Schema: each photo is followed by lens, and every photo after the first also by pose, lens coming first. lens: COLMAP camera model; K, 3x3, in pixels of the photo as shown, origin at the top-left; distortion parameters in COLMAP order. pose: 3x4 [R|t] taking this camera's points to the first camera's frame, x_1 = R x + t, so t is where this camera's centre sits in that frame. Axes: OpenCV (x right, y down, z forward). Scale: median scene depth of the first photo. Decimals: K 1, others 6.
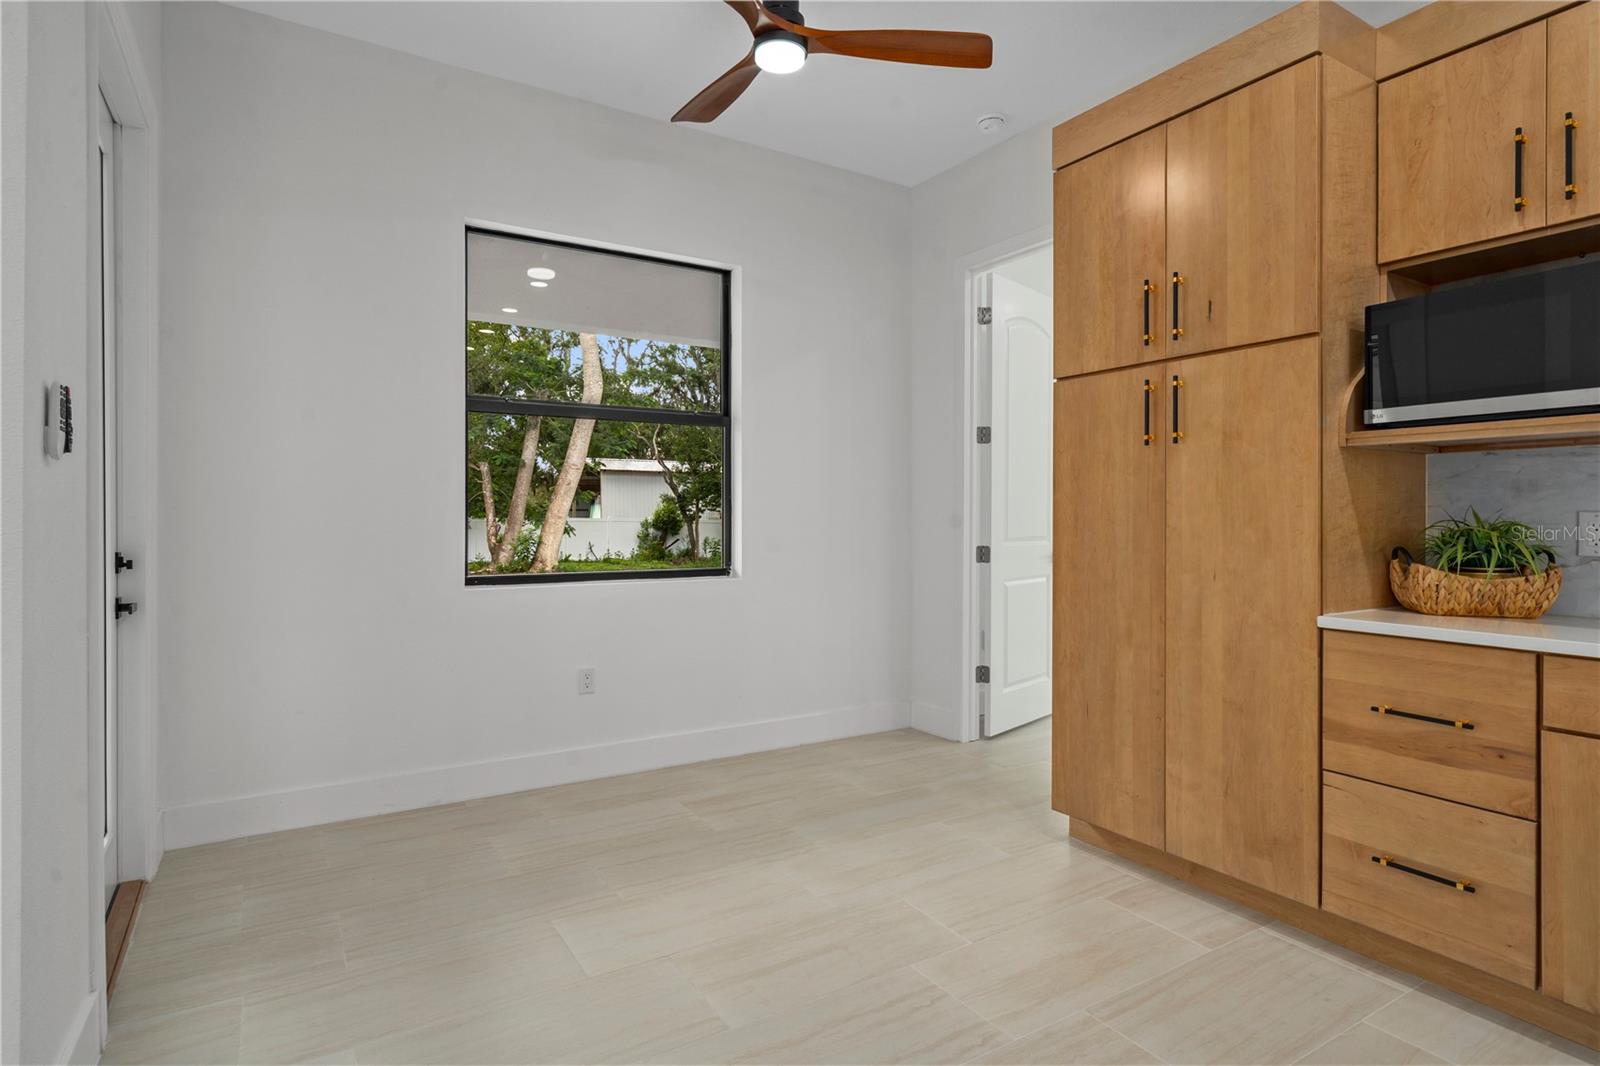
lens RADIAL K [[834.1, 0, 791.3], [0, 834.1, 513.7], [0, 0, 1]] dist [-0.005842, -0.000841]
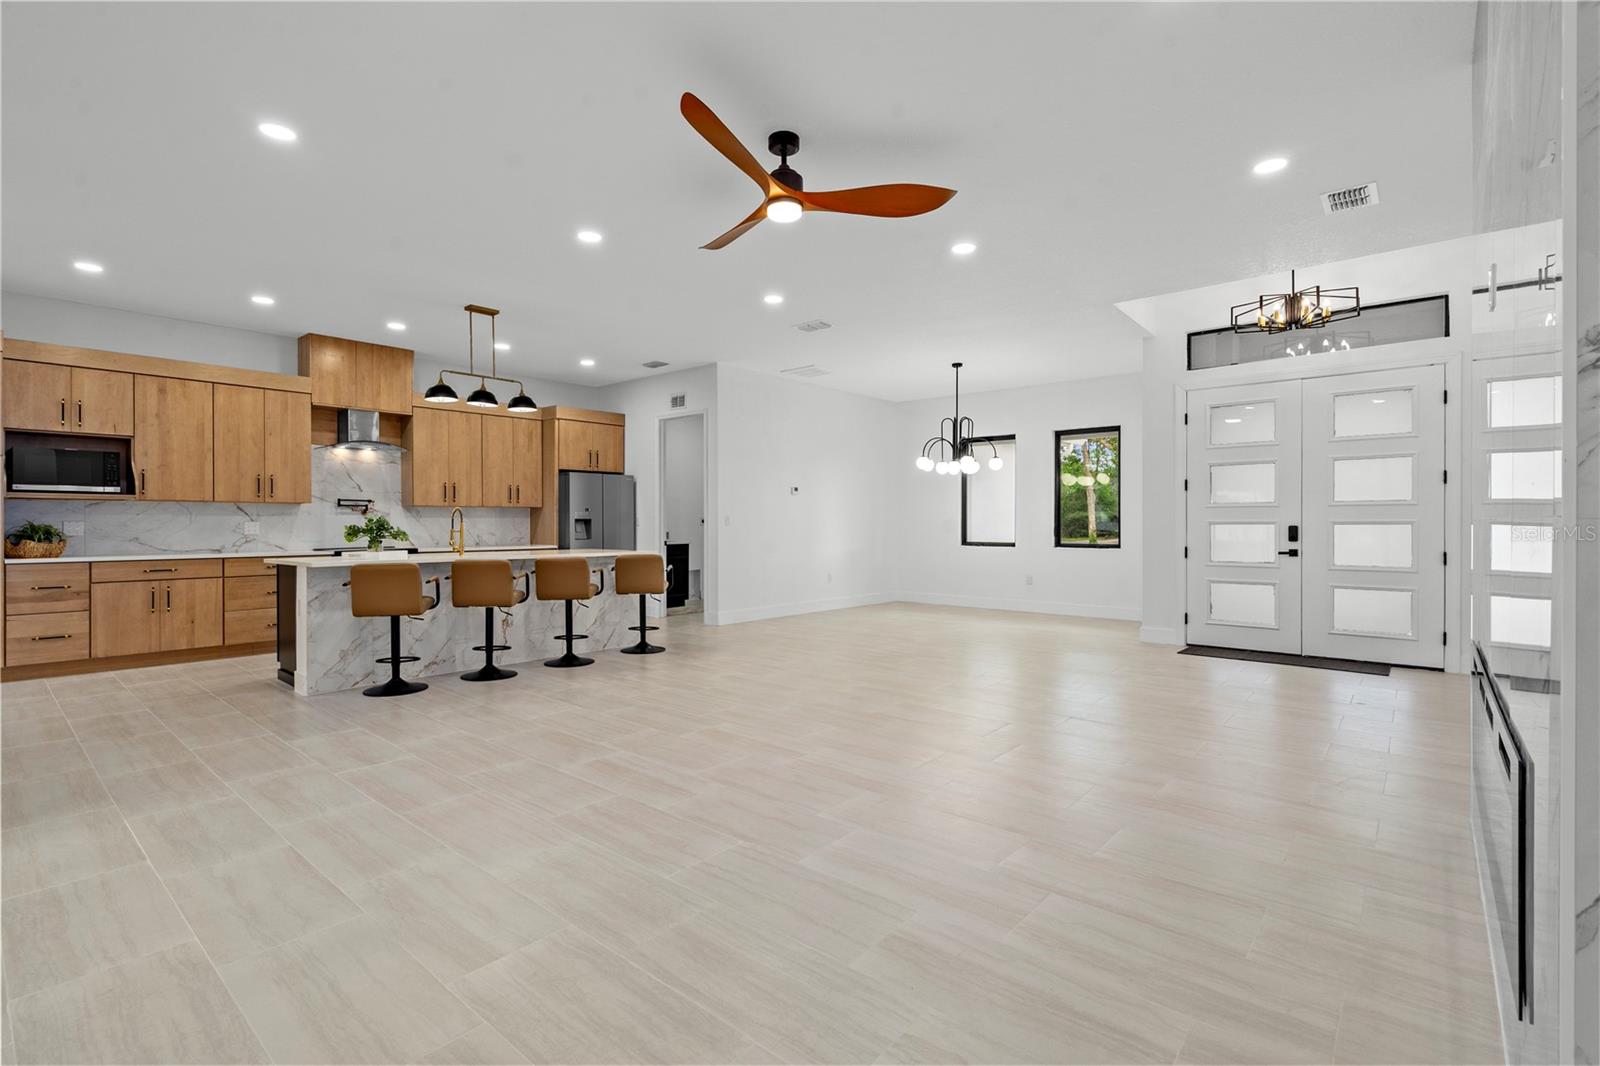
lens RADIAL K [[734.2, 0, 788.5], [0, 734.2, 527.4], [0, 0, 1]] dist [-0.002812, 0.000343]
pose [[-0.293014, -0.007535, 0.956079, -1.213032], [-0.003989, 0.999970, 0.006659, -0.004768], [-0.956100, -0.001862, -0.293035, -0.379688]]
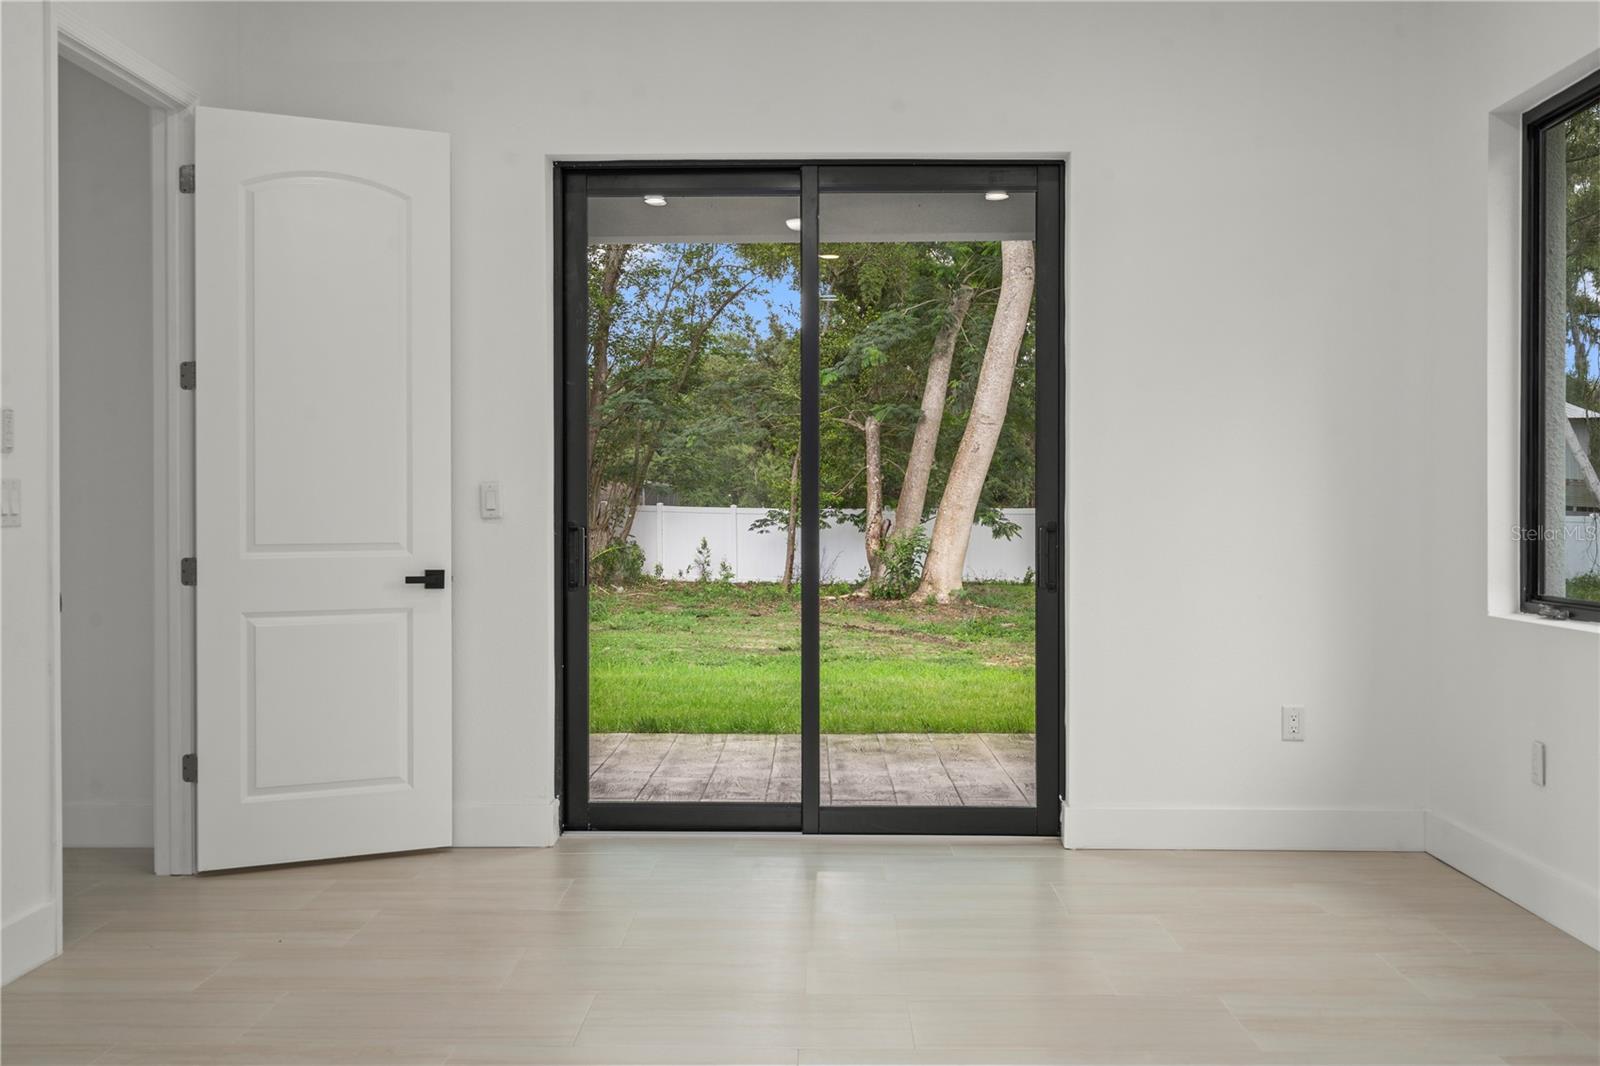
lens RADIAL K [[1511.5, 0, 796.6], [0, 1511.5, 509.7], [0, 0, 1]] dist [0.002014, 0.002276]
pose [[0.835678, -0.001896, -0.549216, 1.252824], [0.005225, 0.999976, 0.004499, 0.002149], [0.549194, -0.006630, 0.835668, 0.329396]]
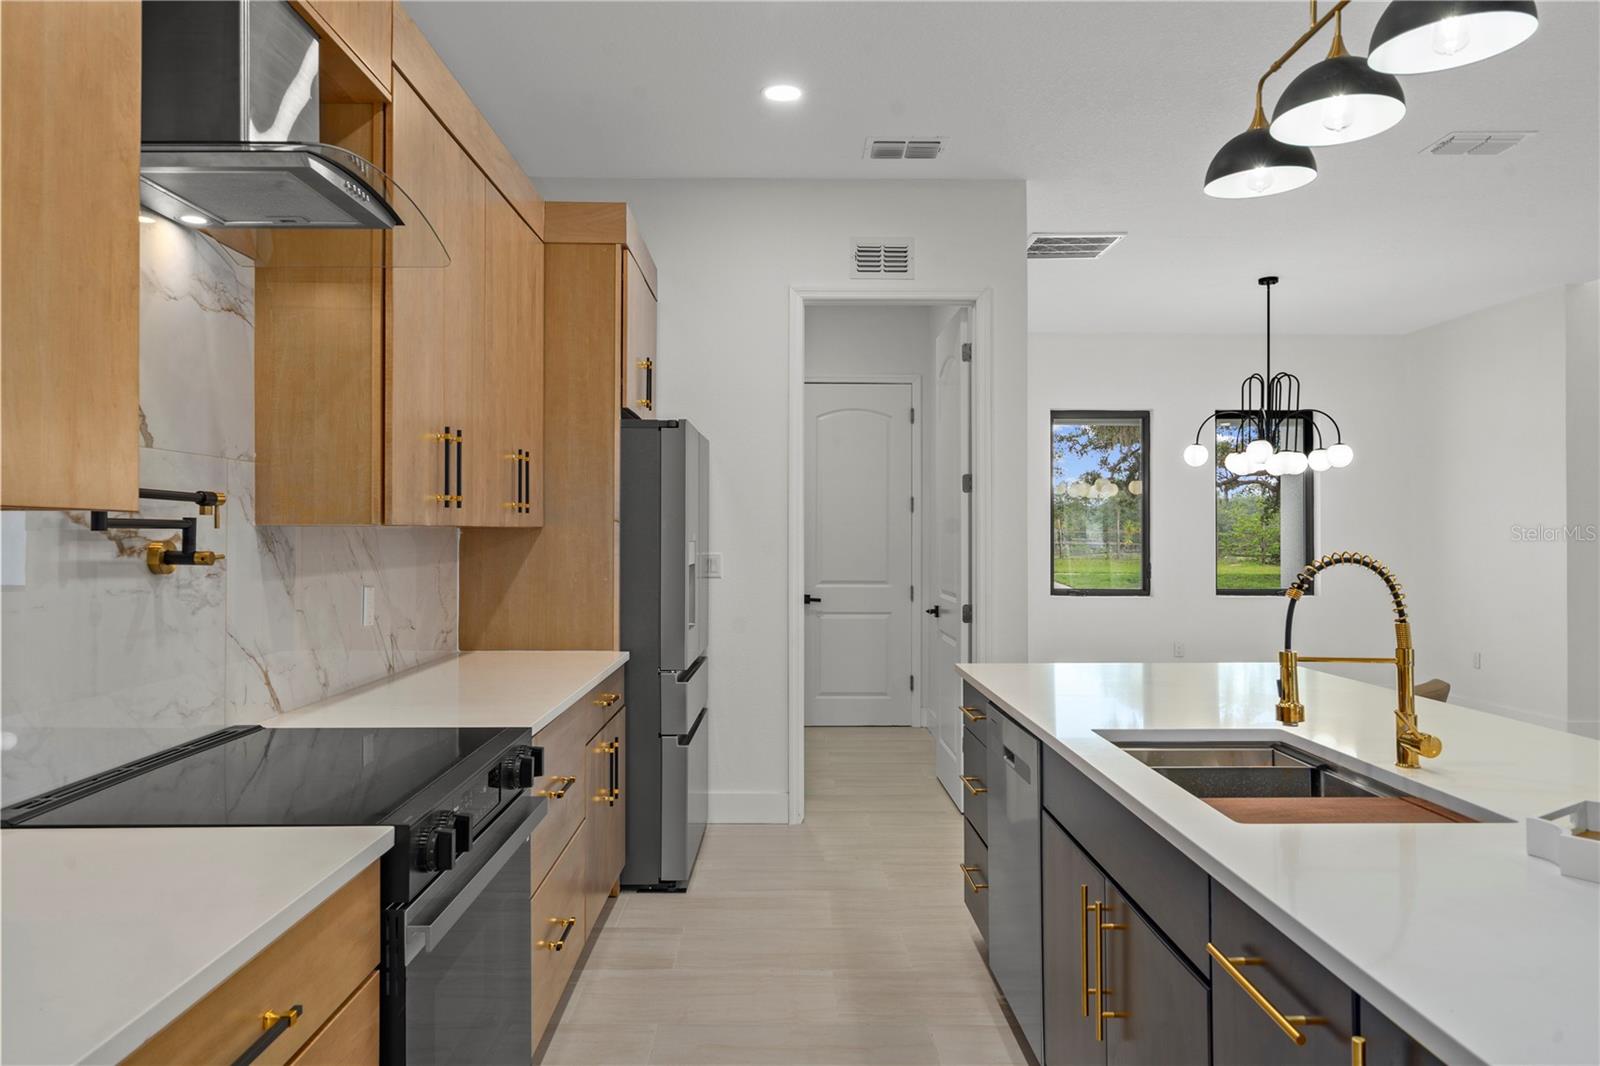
lens RADIAL K [[1080.5, 0, 800.0], [0, 1080.5, 533.0], [0, 0, 1]] dist [0.003333, 0.000734]
pose [[-0.855781, 0.002170, 0.517333, 0.258966], [-0.002853, 0.999956, -0.008915, -0.033222], [-0.517330, -0.009105, -0.855738, 0.336003]]
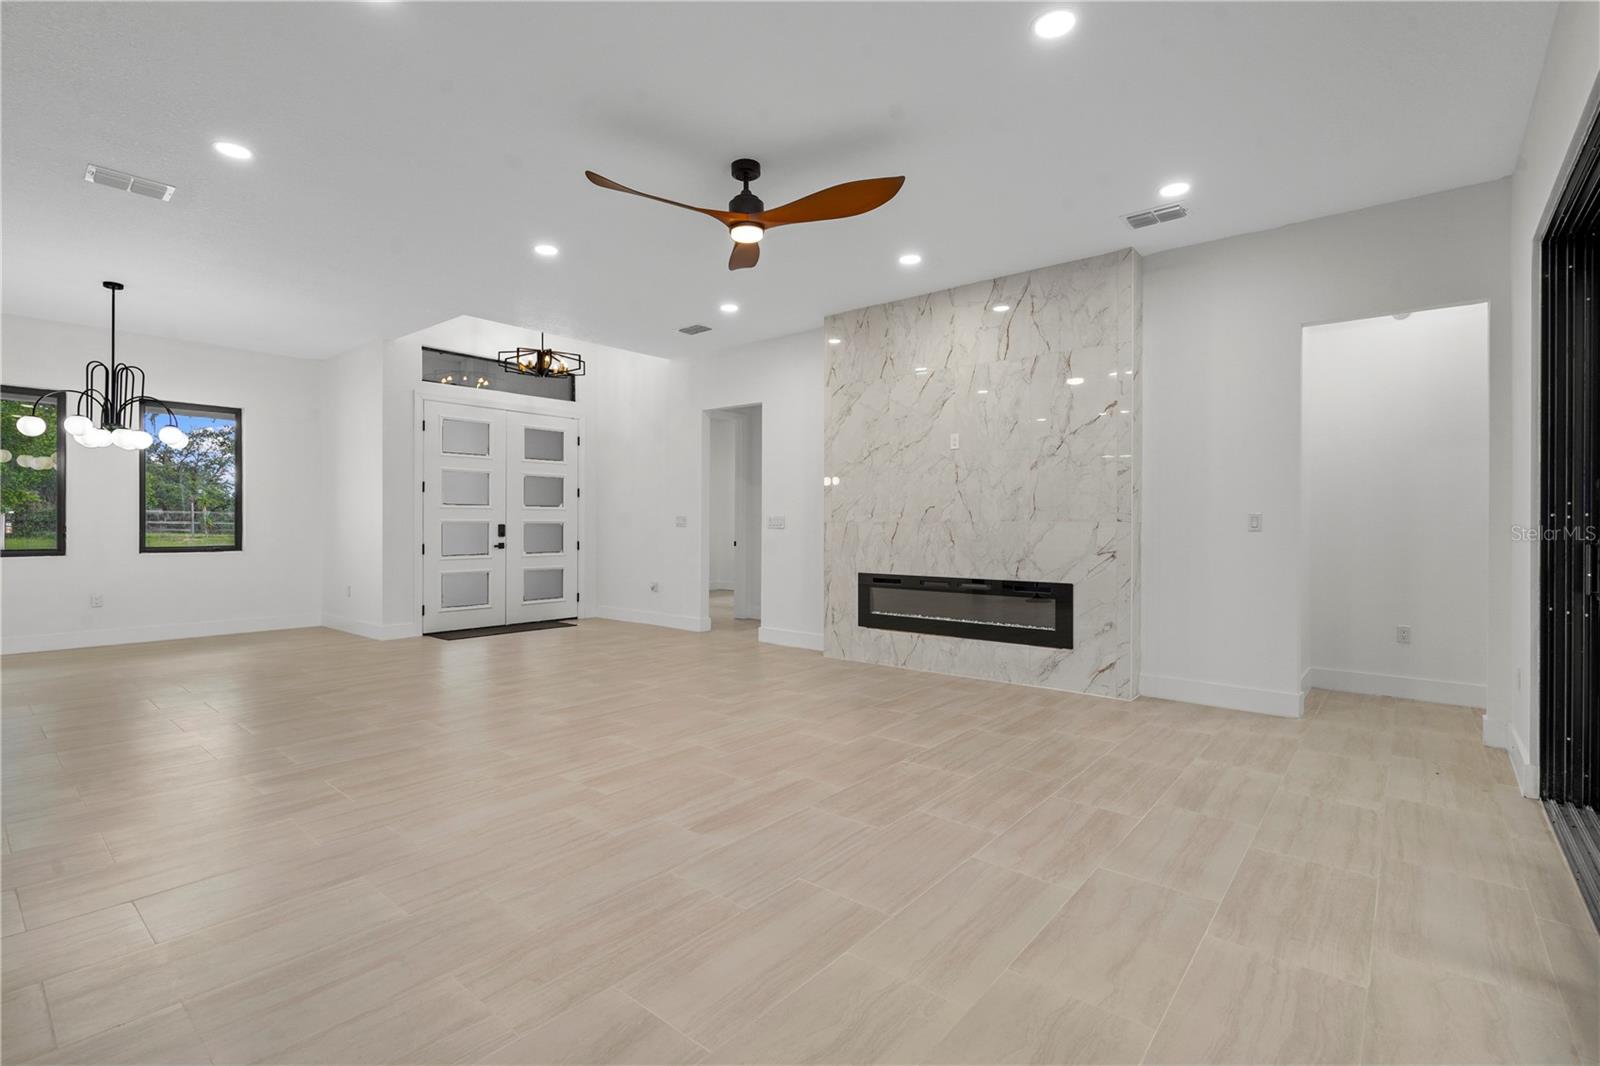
lens RADIAL K [[734.2, 0, 788.5], [0, 734.2, 527.4], [0, 0, 1]] dist [-0.002812, 0.000343]
pose [[-0.952842, -0.004023, -0.303439, -0.256040], [-0.004431, 0.999990, 0.000655, 0.000639], [0.303434, 0.001969, -0.952851, 0.212923]]
